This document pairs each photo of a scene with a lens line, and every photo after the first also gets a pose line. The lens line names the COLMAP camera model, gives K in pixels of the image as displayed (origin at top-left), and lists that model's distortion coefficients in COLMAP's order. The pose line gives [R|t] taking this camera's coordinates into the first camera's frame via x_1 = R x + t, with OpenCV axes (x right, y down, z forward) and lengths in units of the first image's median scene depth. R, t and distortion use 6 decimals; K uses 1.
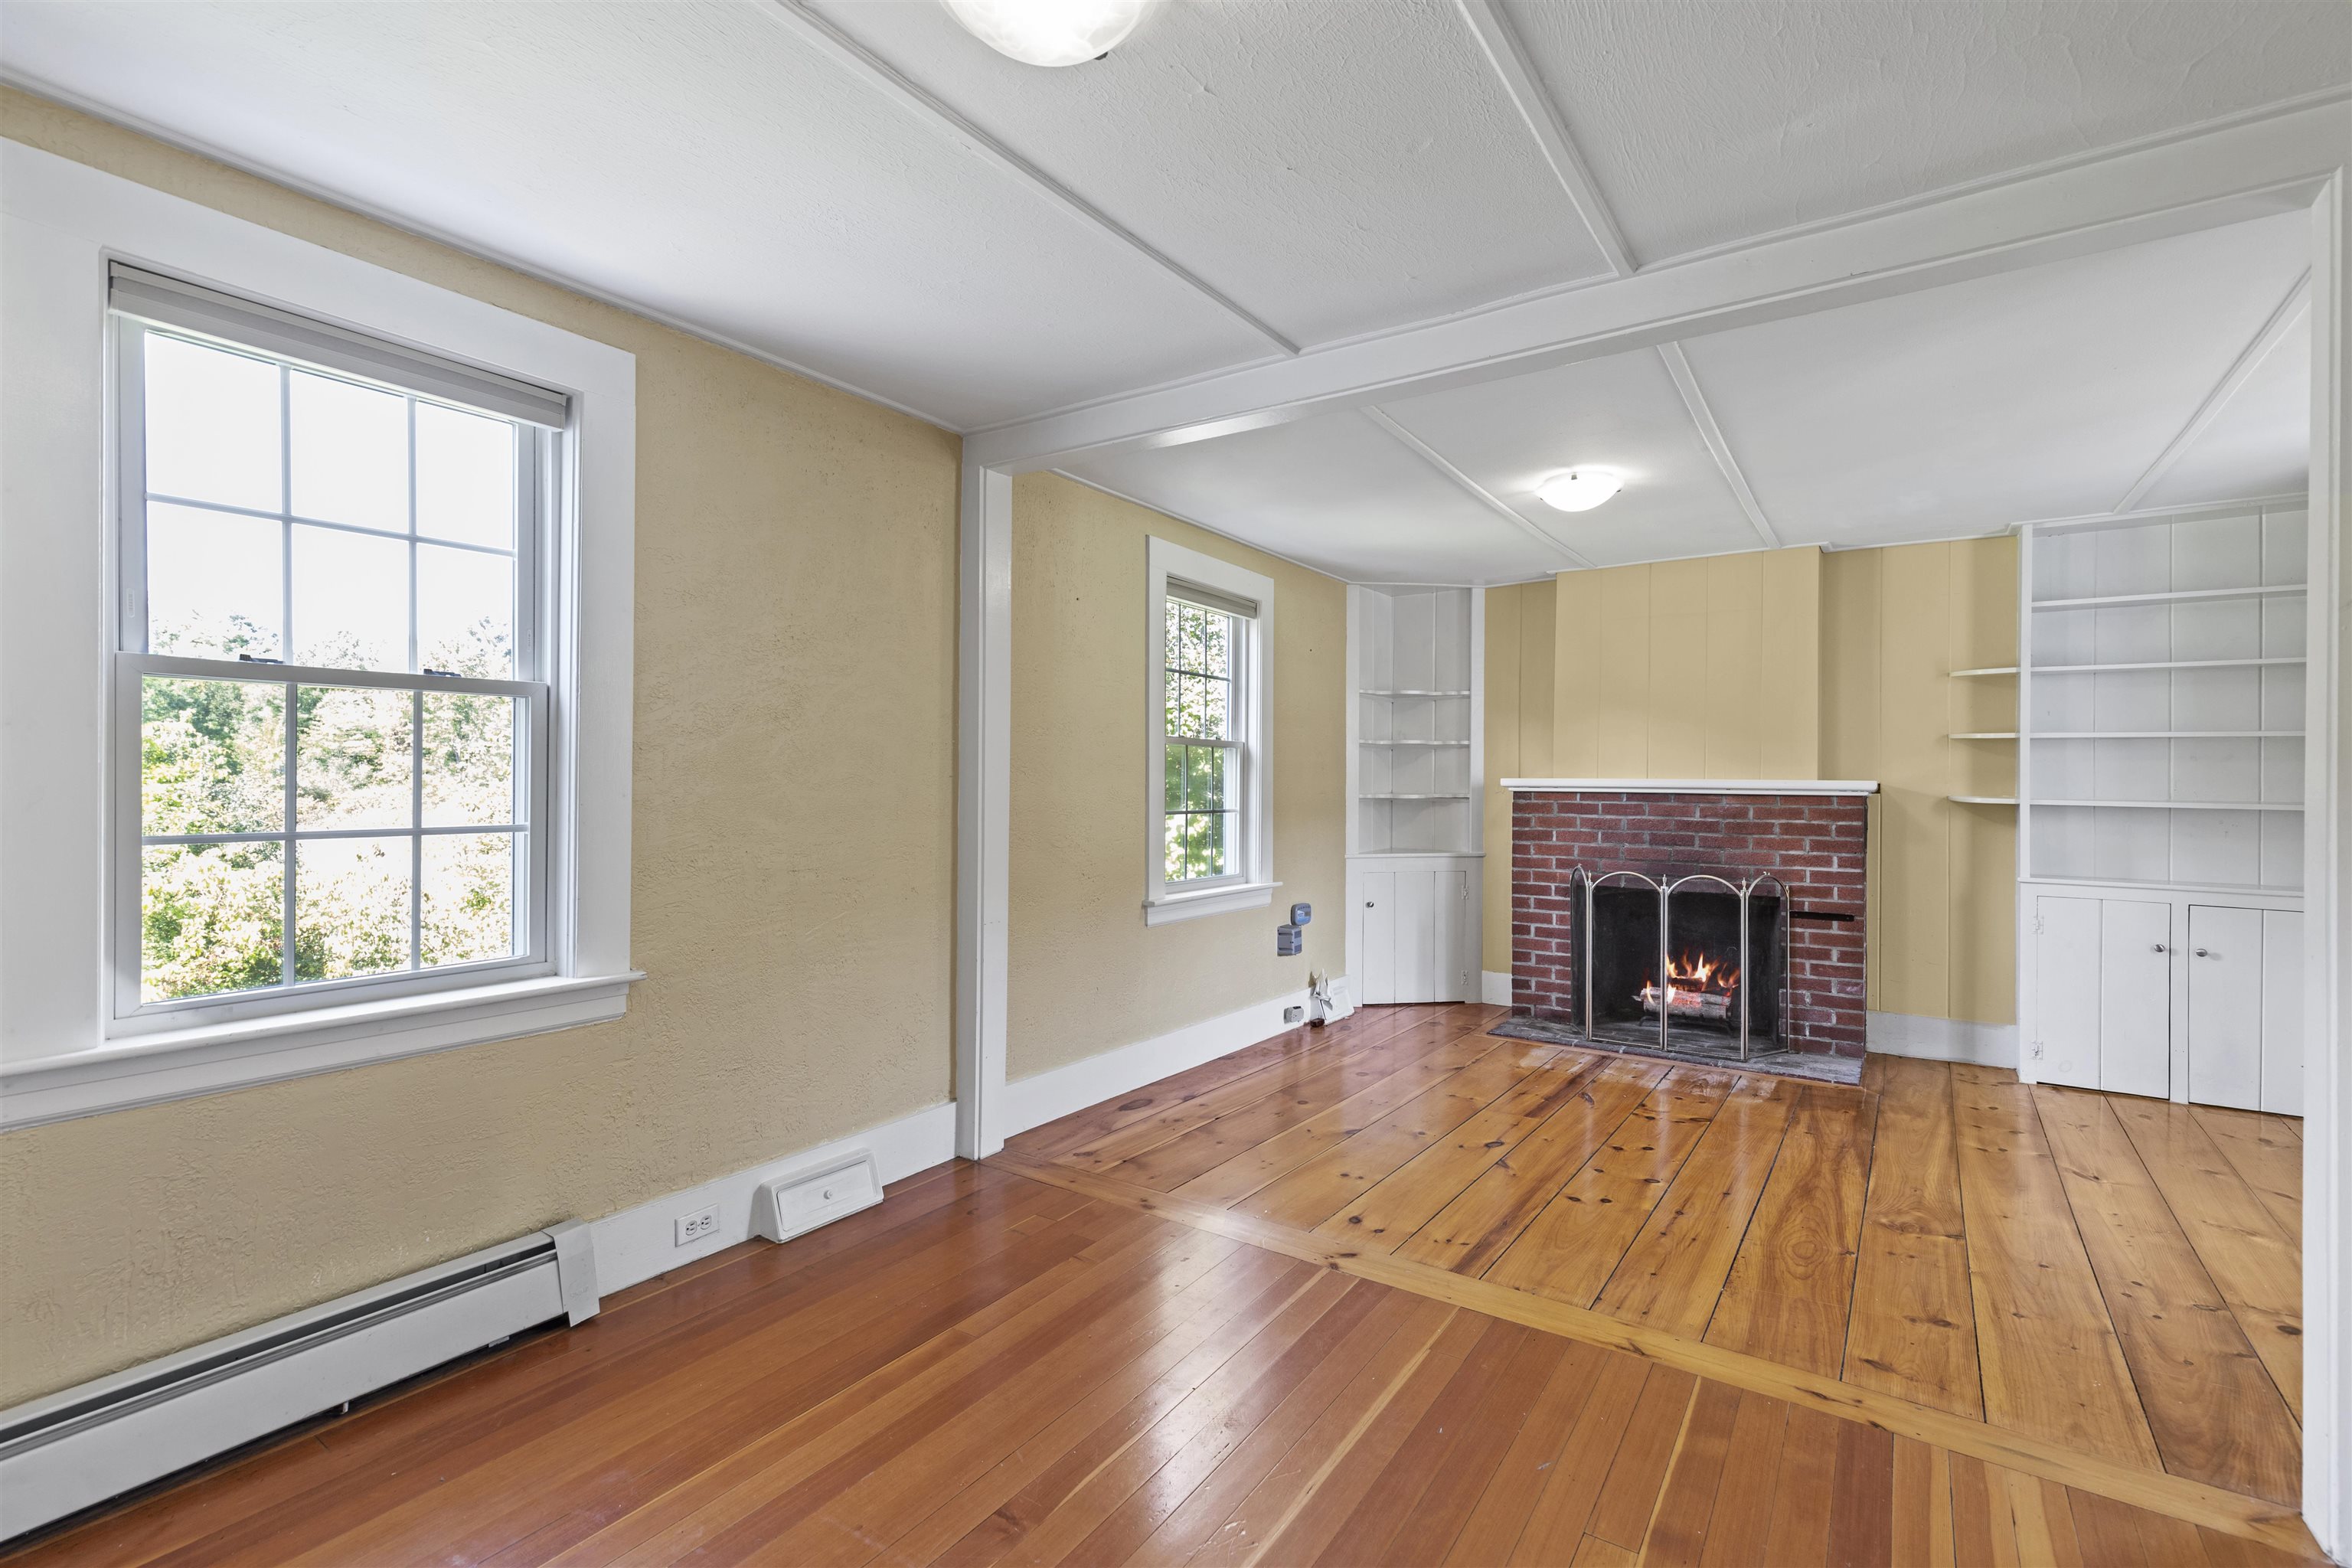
lens RADIAL K [[1085.3, 0, 1176.0], [0, 1085.3, 784.0], [0, 0, 1]] dist [0.001571, -0.000063]
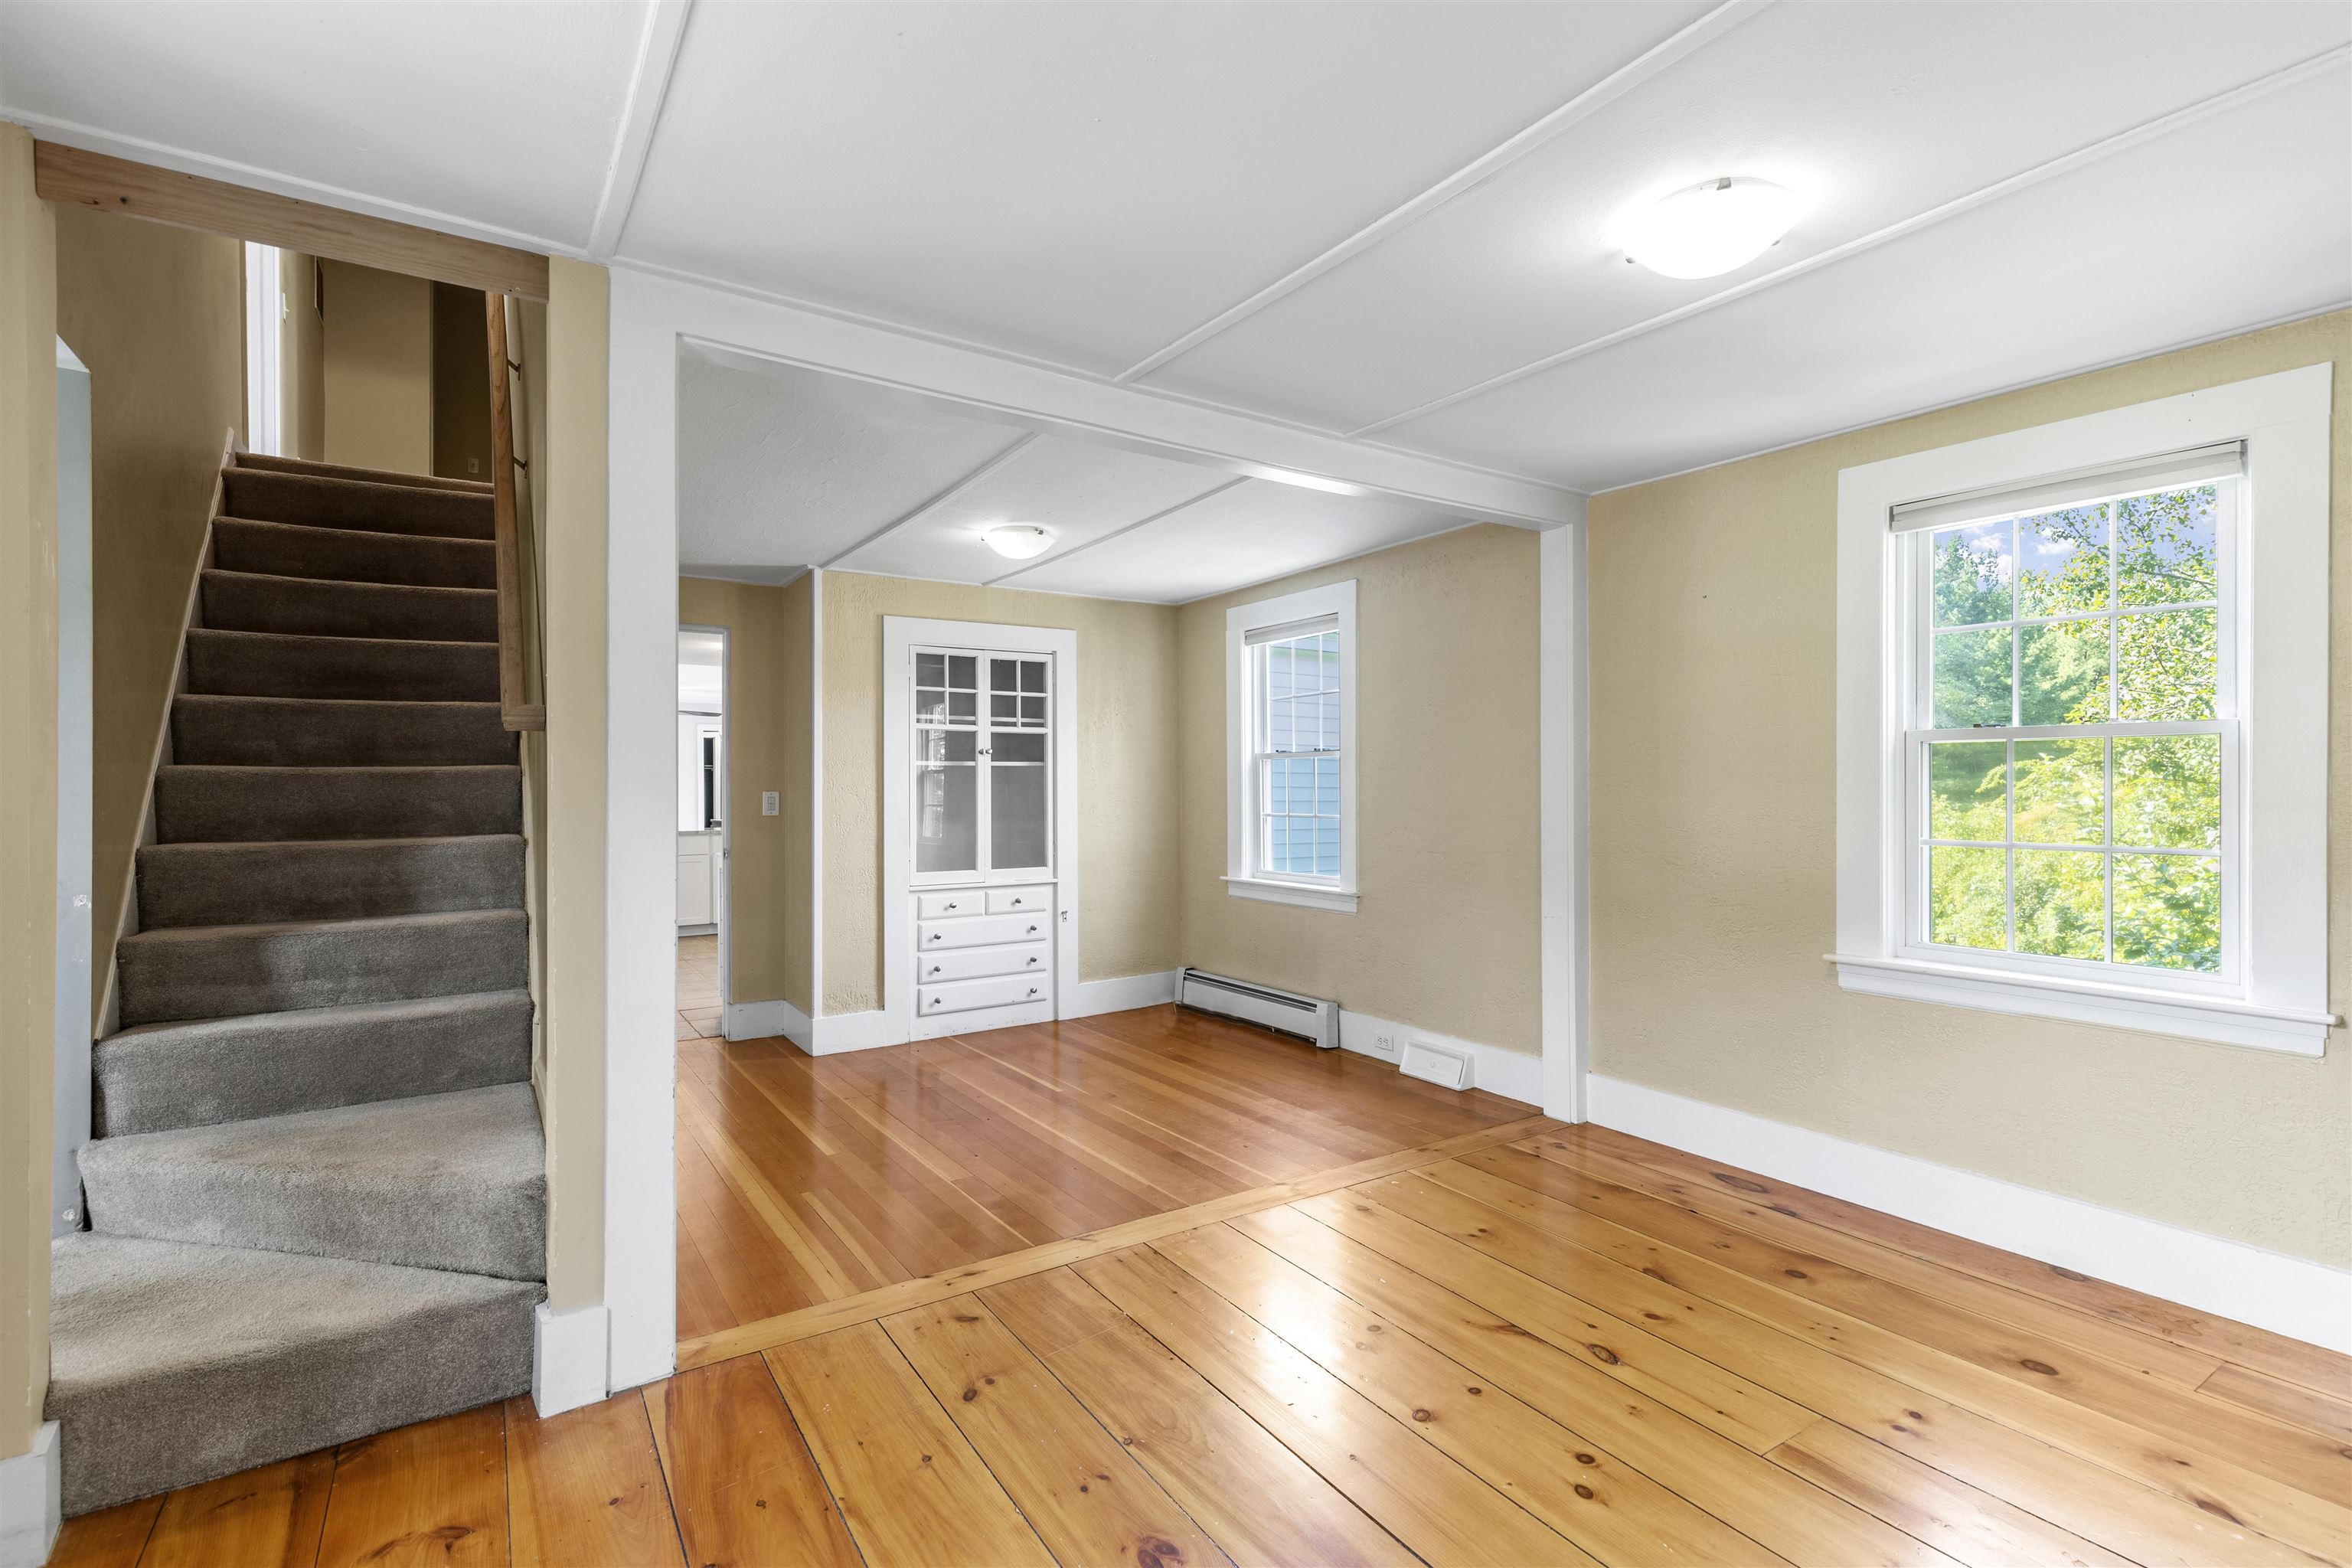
lens RADIAL K [[1072.0, 0, 1178.5], [0, 1072.0, 786.6], [0, 0, 1]] dist [0.010559, -0.000145]
pose [[-0.383947, -0.009718, -0.923304, 1.097741], [-0.003790, 0.999953, -0.008949, -0.000502], [0.923347, 0.000063, -0.383966, 1.124529]]
